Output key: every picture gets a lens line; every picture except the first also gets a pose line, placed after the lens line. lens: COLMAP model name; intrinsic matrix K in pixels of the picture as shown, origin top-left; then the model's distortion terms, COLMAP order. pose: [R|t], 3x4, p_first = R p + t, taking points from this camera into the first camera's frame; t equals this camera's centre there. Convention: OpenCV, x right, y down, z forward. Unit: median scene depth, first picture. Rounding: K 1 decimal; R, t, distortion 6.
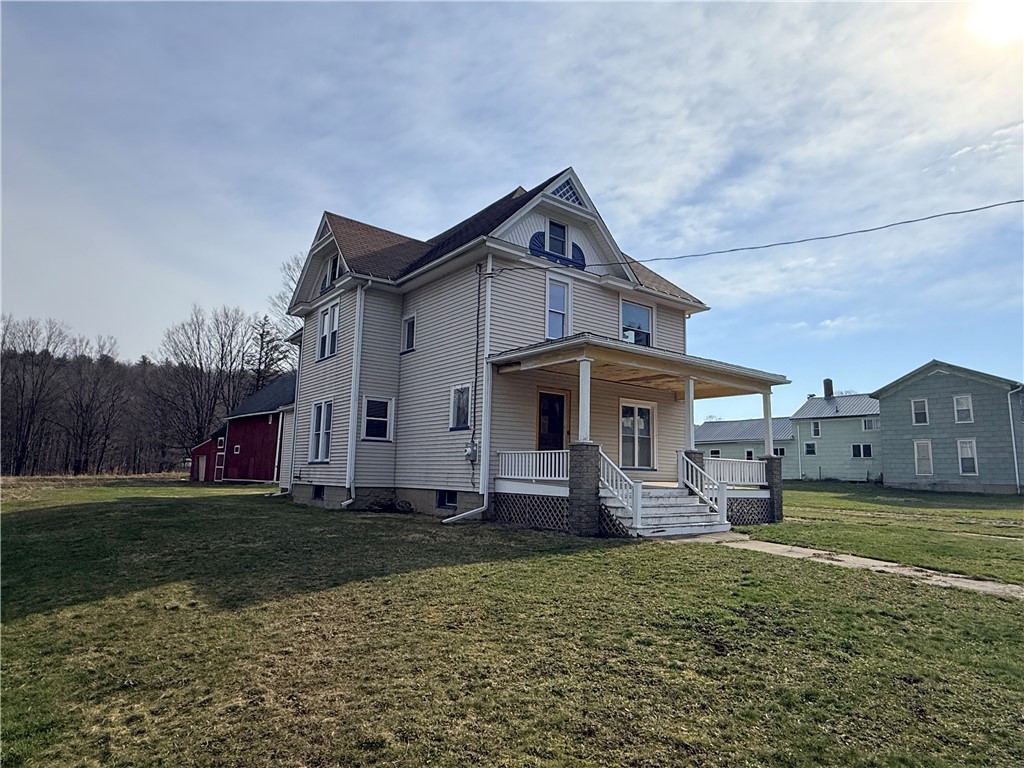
lens RADIAL K [[607.4, 0, 511.6], [0, 607.4, 374.6], [0, 0, 1]] dist [-0.032377, -0.000681]
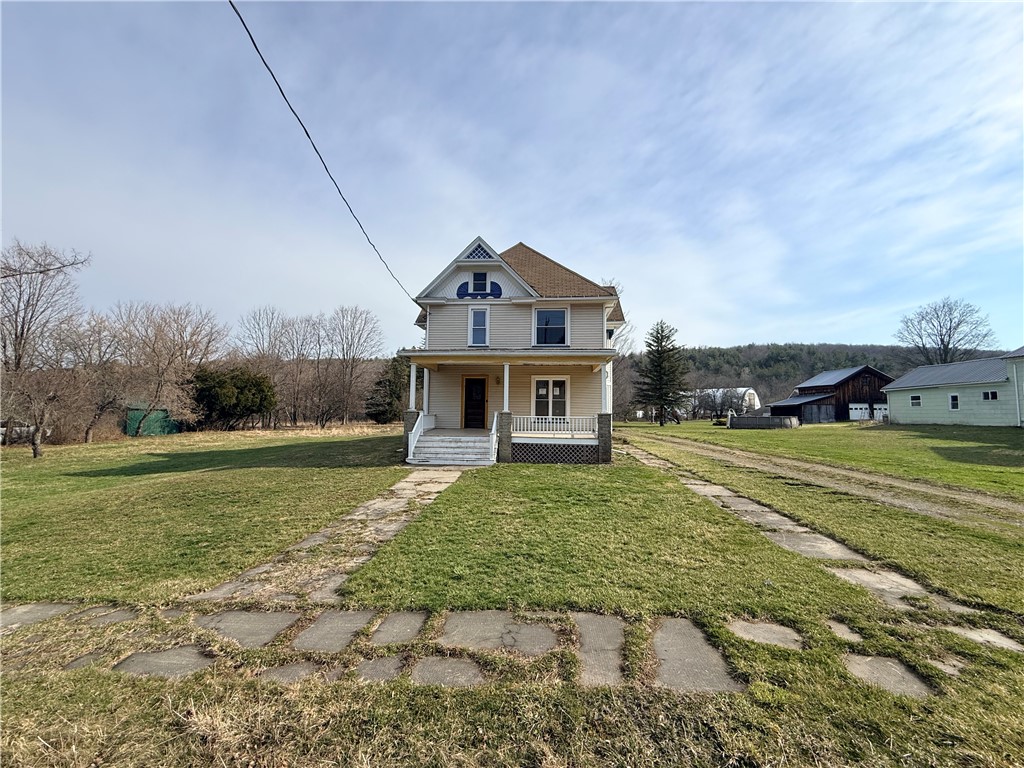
lens RADIAL K [[411.4, 0, 507.1], [0, 411.4, 381.9], [0, 0, 1]] dist [0.004303, 0.000212]
pose [[0.736159, -0.070484, -0.673128, 0.813742], [0.118692, 0.992594, 0.025870, 0.019817], [0.666320, -0.098939, 0.739073, 0.196211]]
